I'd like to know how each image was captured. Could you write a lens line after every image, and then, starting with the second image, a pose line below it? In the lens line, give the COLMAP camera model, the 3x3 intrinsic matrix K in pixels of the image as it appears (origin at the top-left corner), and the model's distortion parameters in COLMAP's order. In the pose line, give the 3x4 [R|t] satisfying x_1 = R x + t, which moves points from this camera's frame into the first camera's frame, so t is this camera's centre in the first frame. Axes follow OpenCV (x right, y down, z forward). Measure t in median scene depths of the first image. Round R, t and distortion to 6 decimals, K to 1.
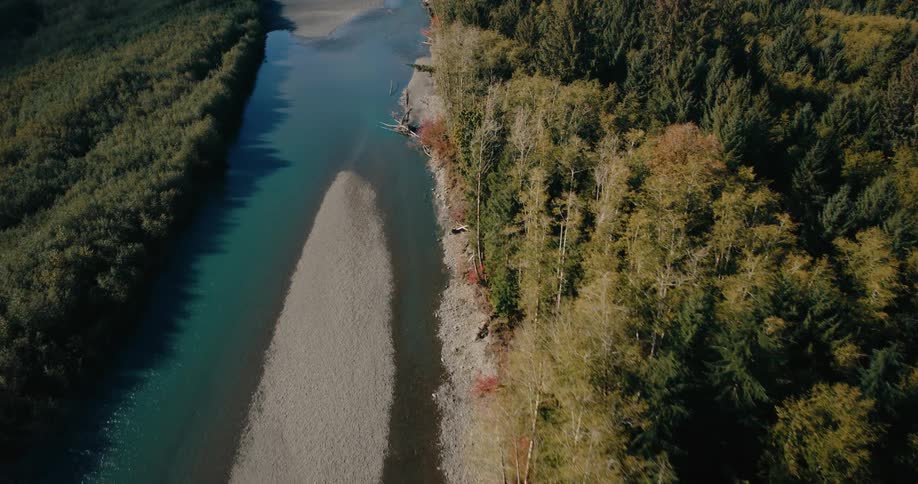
lens RADIAL K [[644.5, 0, 459.2], [0, 644.5, 246.0], [0, 0, 1]] dist [-0.143459, 0.017216]
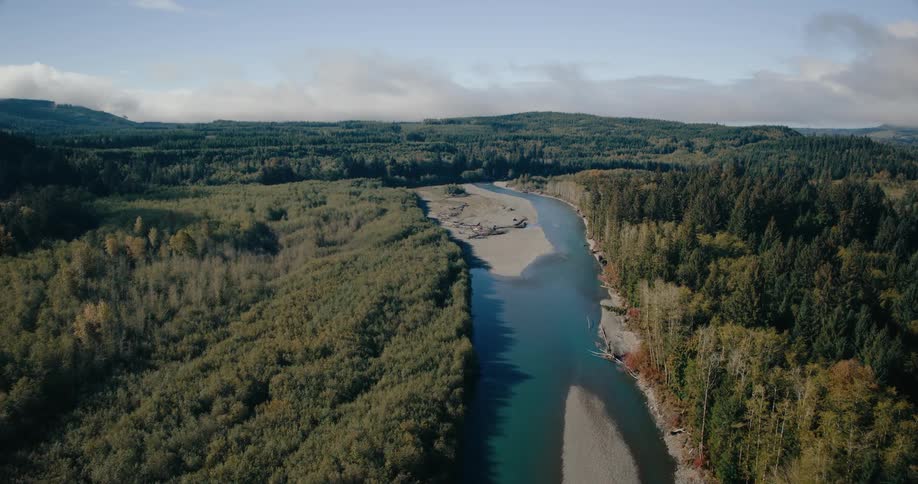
lens RADIAL K [[644.5, 0, 457.4], [0, 644.5, 235.9], [0, 0, 1]] dist [-0.143459, 0.017216]
pose [[0.983071, 0.032977, -0.180234, -0.229035], [-0.095154, 0.932508, -0.348388, 0.092020], [0.156581, 0.359640, 0.919859, -0.436726]]
